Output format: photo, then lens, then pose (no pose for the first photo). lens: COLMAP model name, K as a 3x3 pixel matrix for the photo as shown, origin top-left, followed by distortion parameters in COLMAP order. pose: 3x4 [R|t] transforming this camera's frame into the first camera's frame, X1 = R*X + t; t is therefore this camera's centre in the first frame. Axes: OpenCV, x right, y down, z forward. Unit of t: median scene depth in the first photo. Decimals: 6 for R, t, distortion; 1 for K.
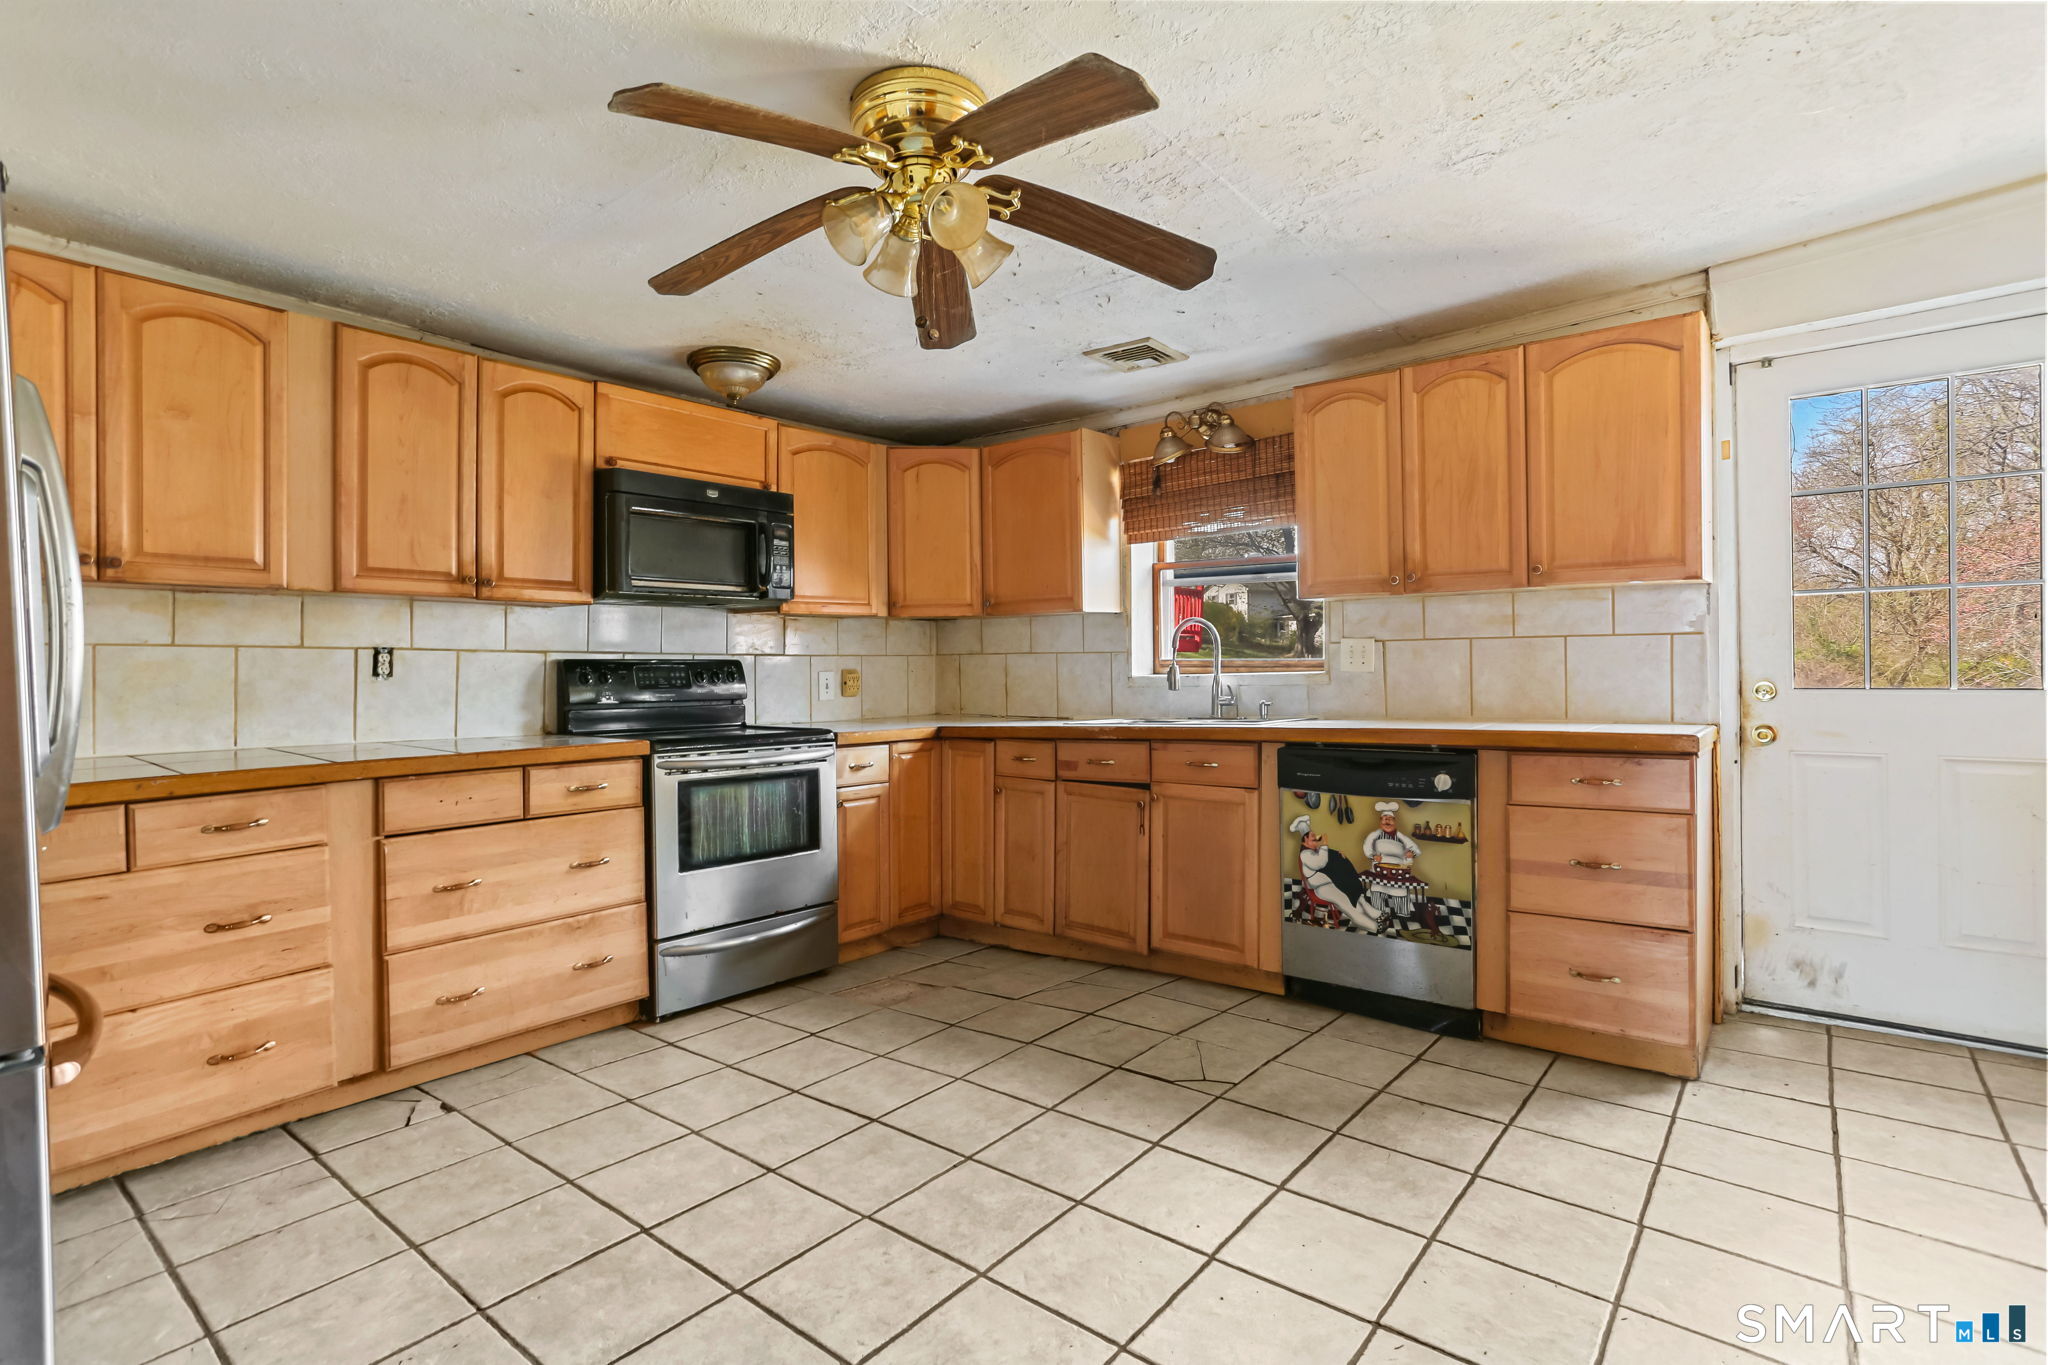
lens RADIAL K [[1000.9, 0, 1021.9], [0, 1000.9, 676.3], [0, 0, 1]] dist [-0.059059, 0.034508]
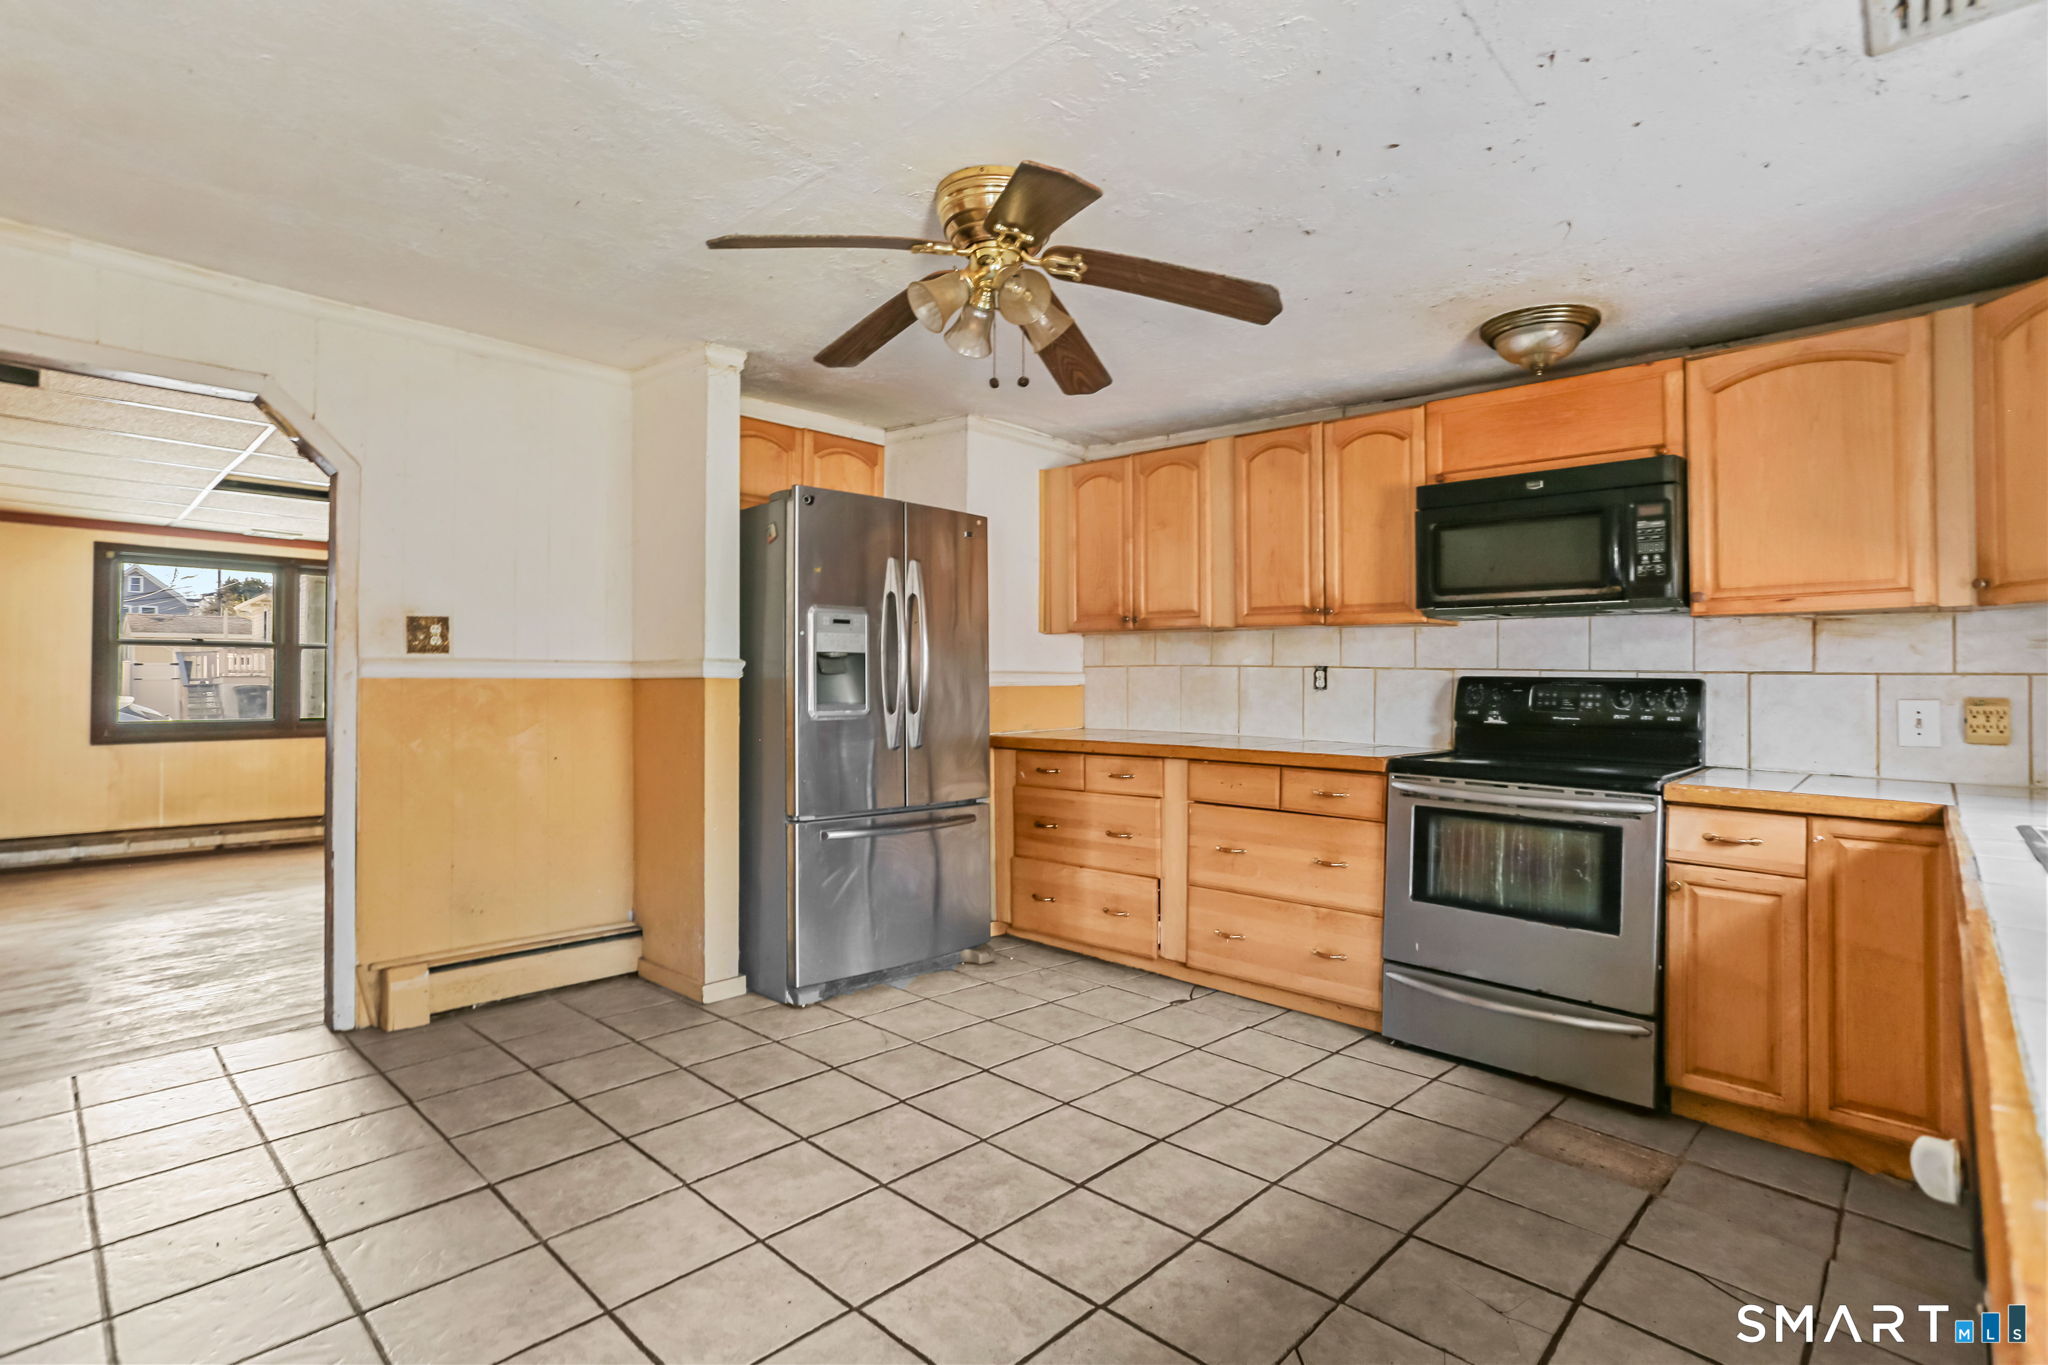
lens RADIAL K [[1000.9, 0, 1021.9], [0, 1000.9, 676.3], [0, 0, 1]] dist [-0.059059, 0.034508]
pose [[-0.098223, 0.006933, -0.995140, 0.711793], [-0.019290, 0.999775, 0.008869, -0.021589], [0.994977, 0.020067, -0.098067, 0.789738]]
